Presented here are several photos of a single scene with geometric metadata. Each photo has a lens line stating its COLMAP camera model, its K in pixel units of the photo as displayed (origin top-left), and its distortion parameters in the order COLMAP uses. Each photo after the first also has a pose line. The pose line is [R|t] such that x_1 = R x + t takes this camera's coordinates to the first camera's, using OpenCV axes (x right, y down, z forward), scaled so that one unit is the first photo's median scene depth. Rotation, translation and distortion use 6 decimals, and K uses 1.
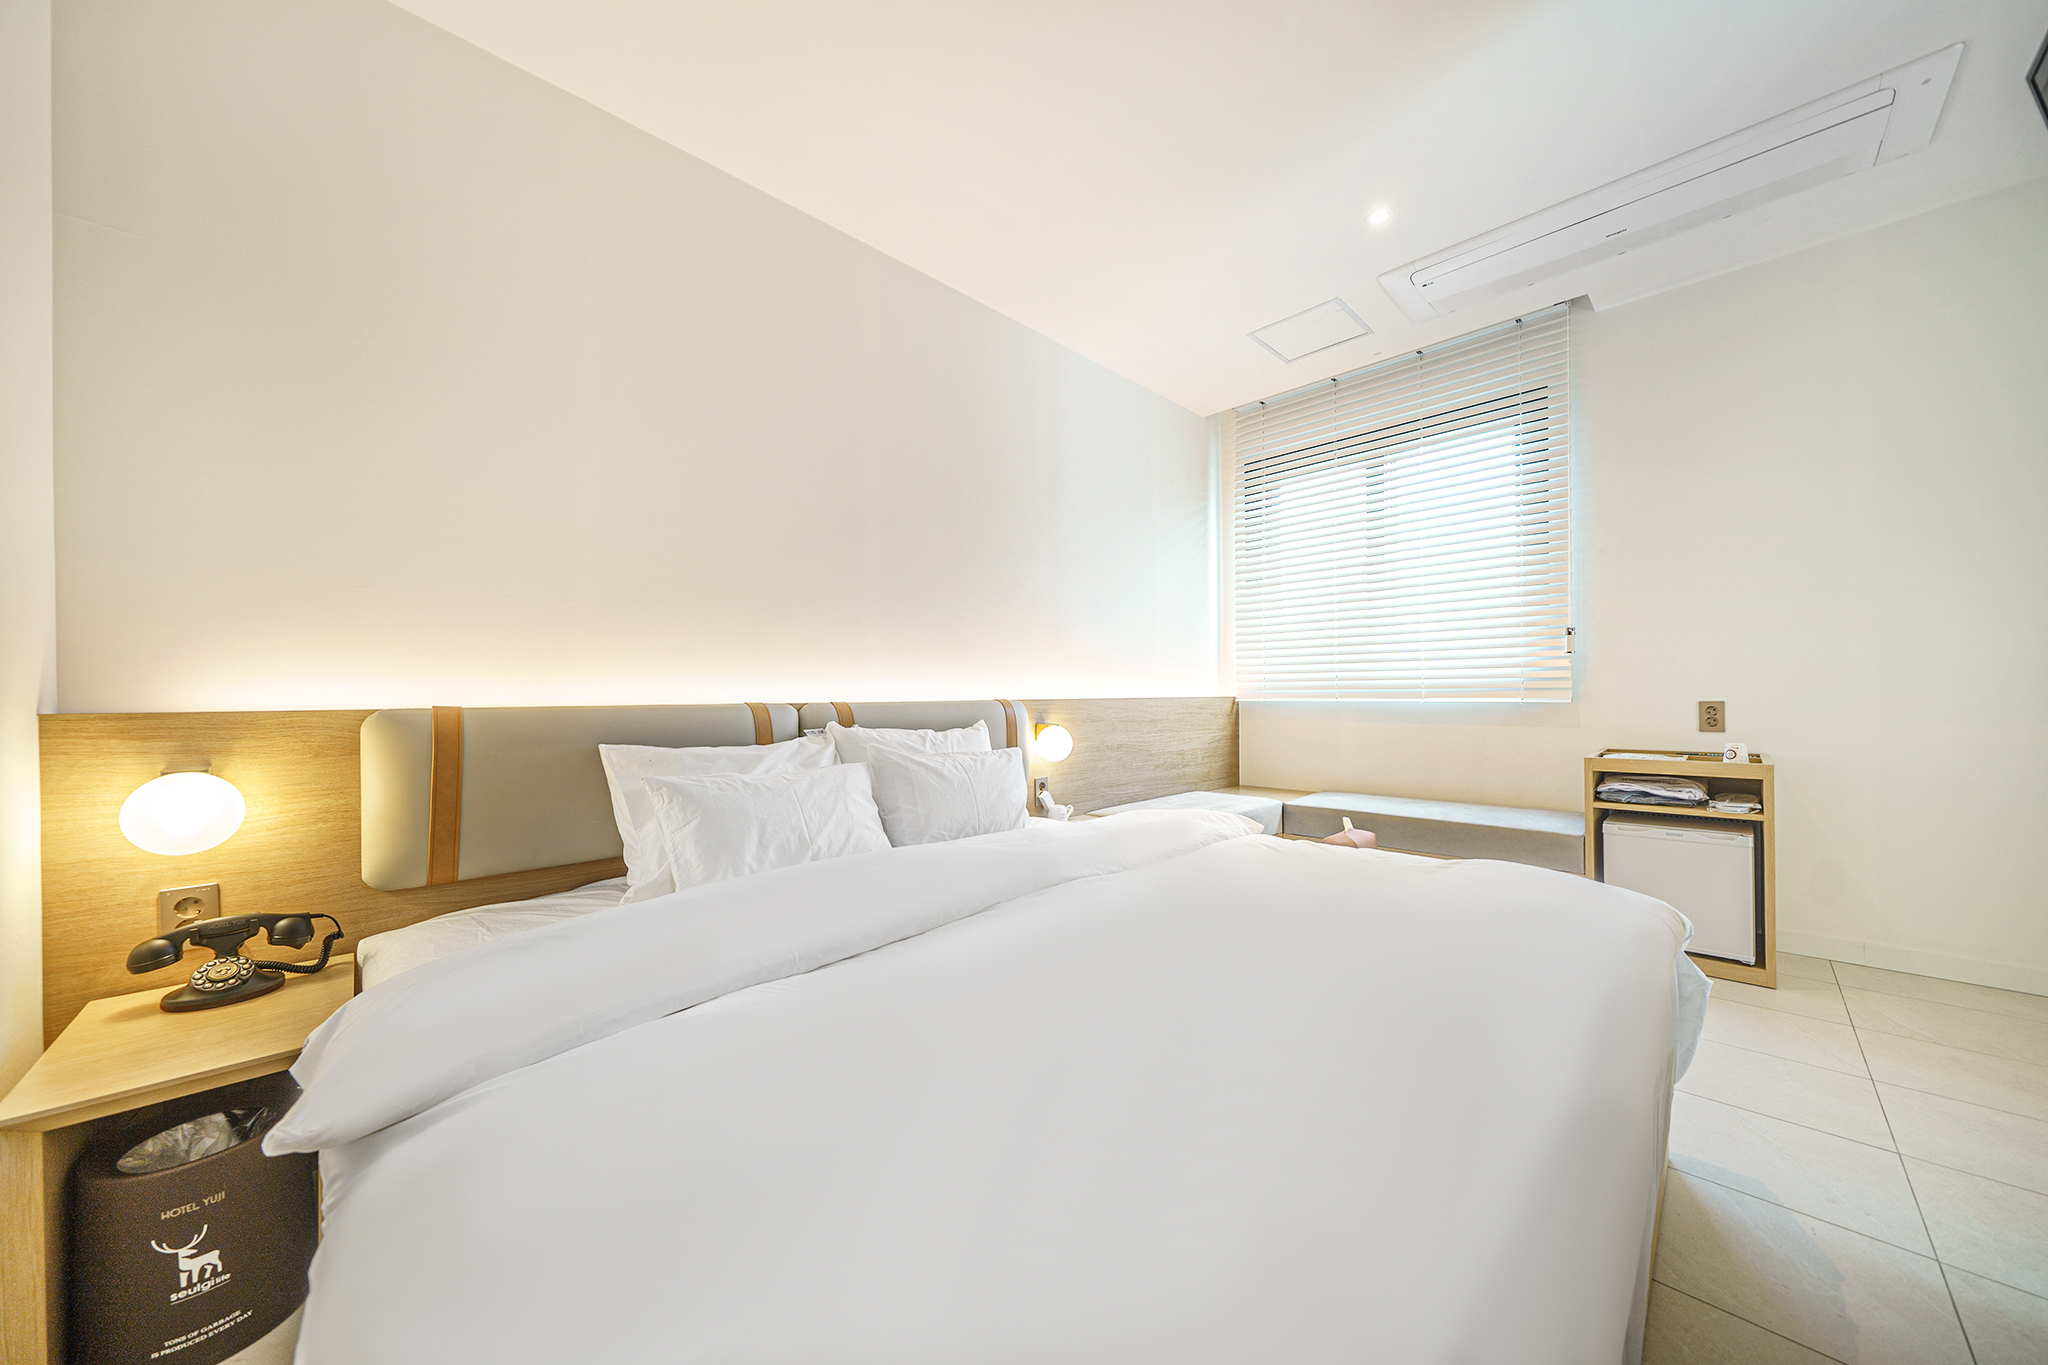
lens RADIAL K [[702.7, 0, 1023.8], [0, 702.7, 695.0], [0, 0, 1]] dist [-0.001612, -0.000141]
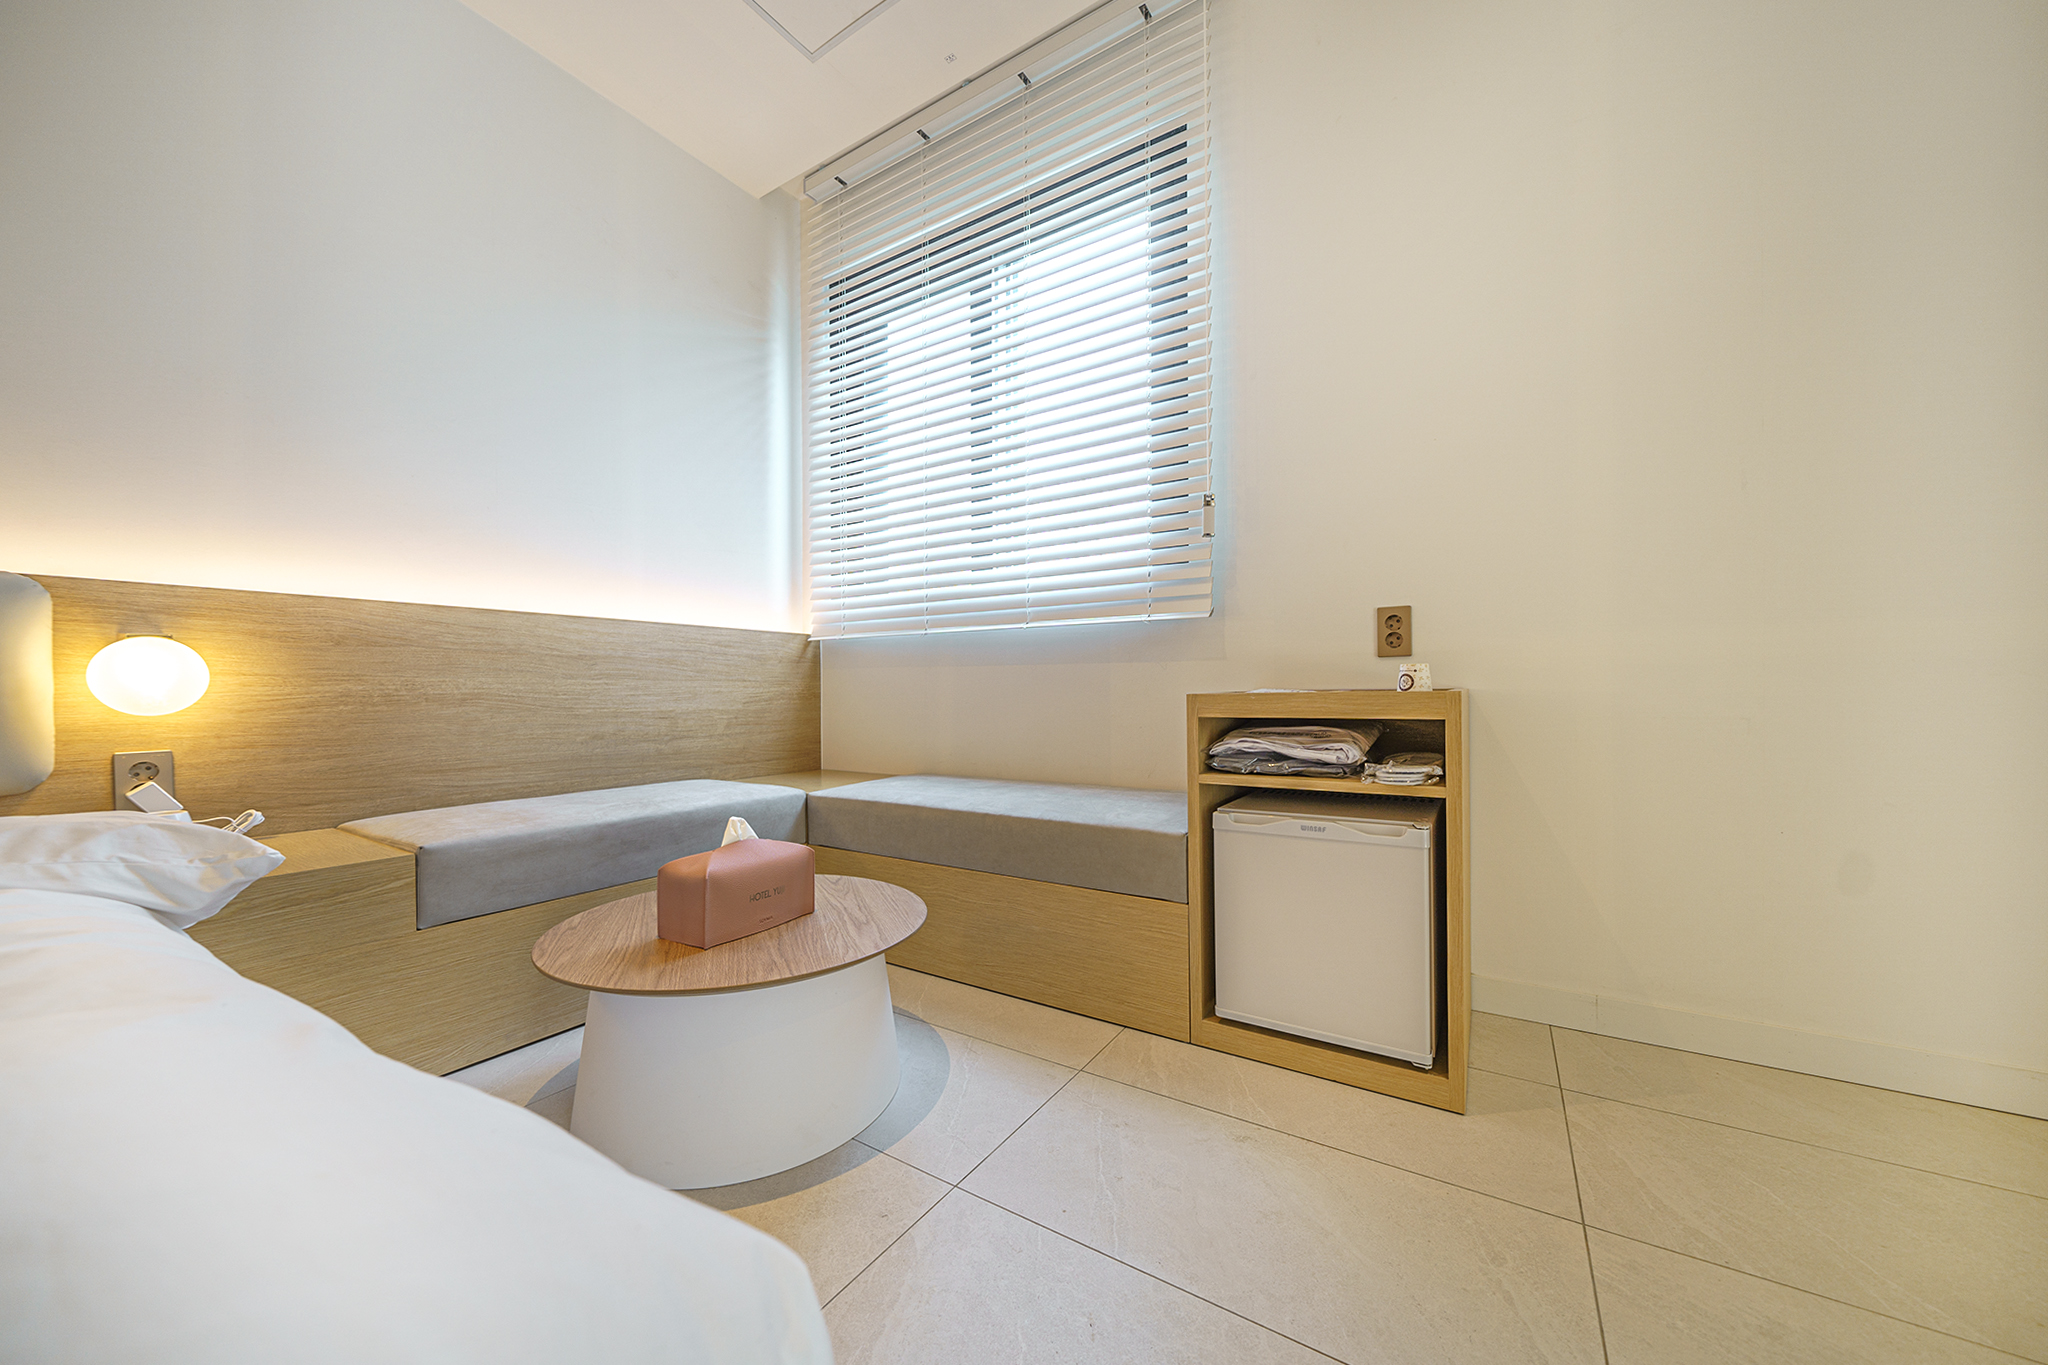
lens RADIAL K [[722.7, 0, 1024.8], [0, 722.7, 692.5], [0, 0, 1]] dist [-0.000708, -0.000041]
pose [[0.976973, 0.001392, 0.213359, 0.528192], [-0.001234, 0.999999, -0.000875, 0.084788], [-0.213360, 0.000591, 0.976973, 0.449200]]
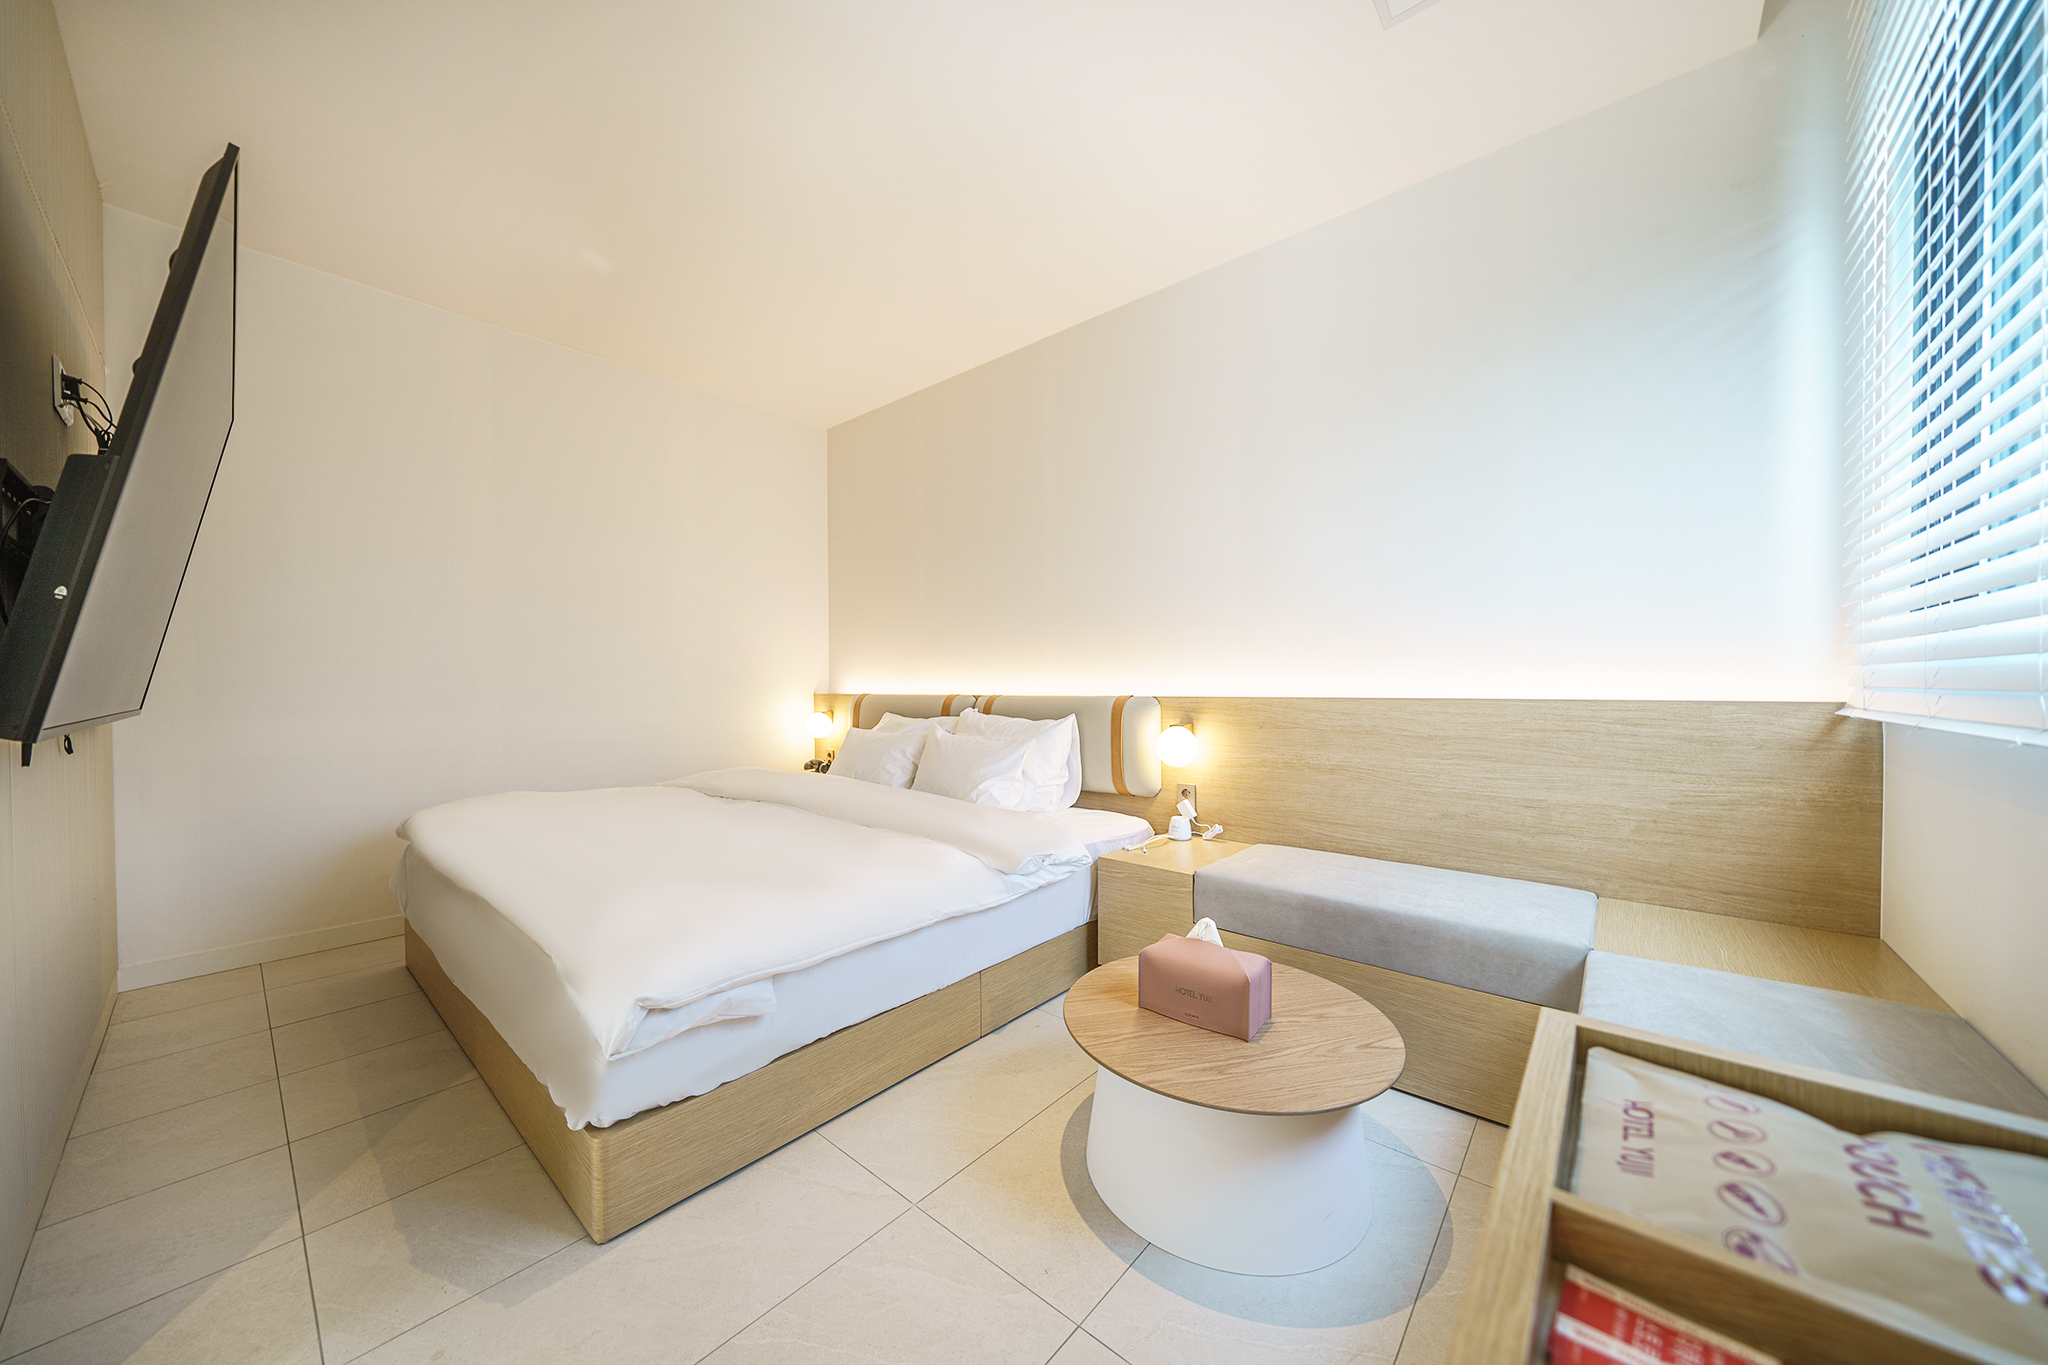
lens RADIAL K [[696.1, 0, 1020.0], [0, 696.1, 694.3], [0, 0, 1]] dist [-0.006203, -0.000004]
pose [[0.078263, 0.019333, -0.996745, 0.960018], [0.000080, 0.999812, 0.019398, -0.014454], [0.996933, -0.001597, 0.078246, 0.778175]]
